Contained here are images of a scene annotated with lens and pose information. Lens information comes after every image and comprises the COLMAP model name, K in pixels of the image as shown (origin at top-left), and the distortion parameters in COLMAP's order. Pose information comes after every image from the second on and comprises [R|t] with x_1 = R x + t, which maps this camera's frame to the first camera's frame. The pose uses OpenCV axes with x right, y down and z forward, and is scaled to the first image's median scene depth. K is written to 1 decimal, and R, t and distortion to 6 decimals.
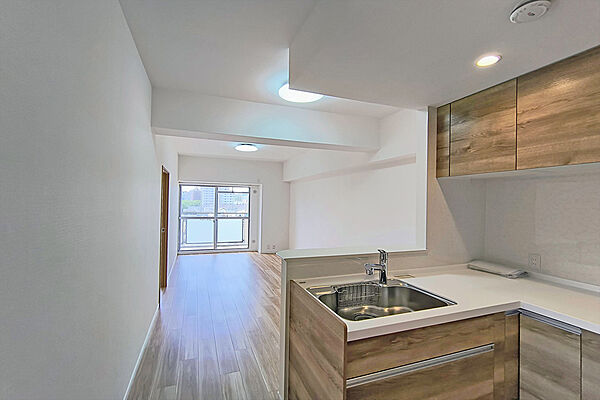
lens RADIAL K [[274.9, 0, 300.0], [0, 274.9, 200.0], [0, 0, 1]] dist [0.002515, 0.000158]
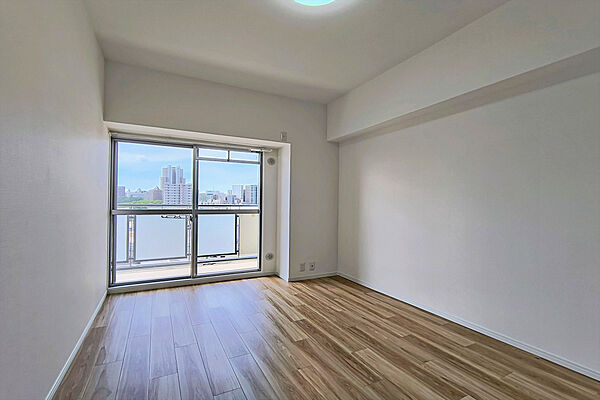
lens RADIAL K [[284.6, 0, 308.2], [0, 284.6, 202.5], [0, 0, 1]] dist [0.000882, 0.000060]
pose [[0.994492, -0.011214, 0.104211, -0.586242], [0.011145, 0.999937, 0.001247, 0.187219], [-0.104218, -0.000079, 0.994554, 1.757548]]
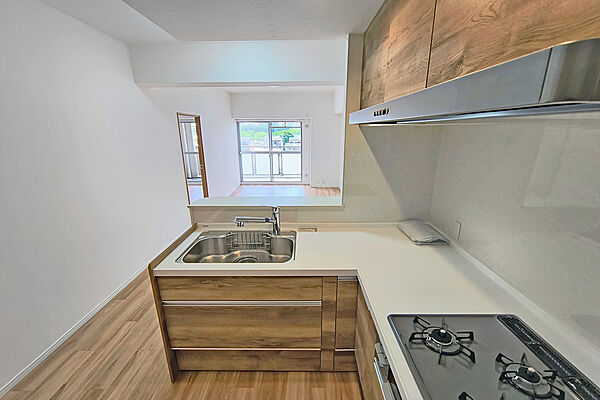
lens RADIAL K [[271.5, 0, 300.6], [0, 271.5, 214.9], [0, 0, 1]] dist [0.000658, 0.000072]
pose [[0.929686, 0.092823, -0.356465, 0.759537], [0.022142, 0.951896, 0.305620, -0.094153], [0.367686, -0.292024, 0.882910, 0.106673]]
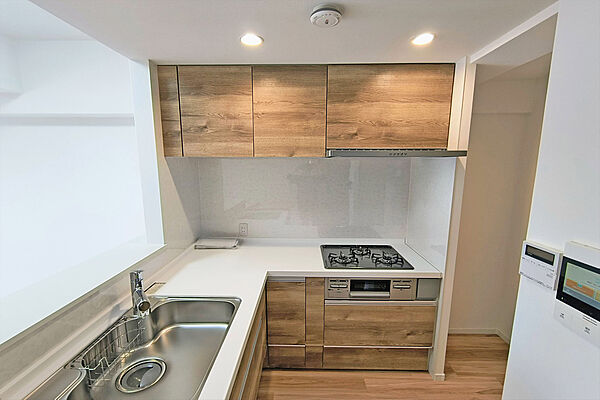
lens RADIAL K [[275.4, 0, 299.2], [0, 275.4, 210.7], [0, 0, 1]] dist [0.001795, 0.000296]
pose [[0.374793, -0.176101, 0.910230, -0.151347], [-0.002719, 0.981581, 0.191025, -0.094609], [-0.927105, -0.074070, 0.367411, 0.363937]]
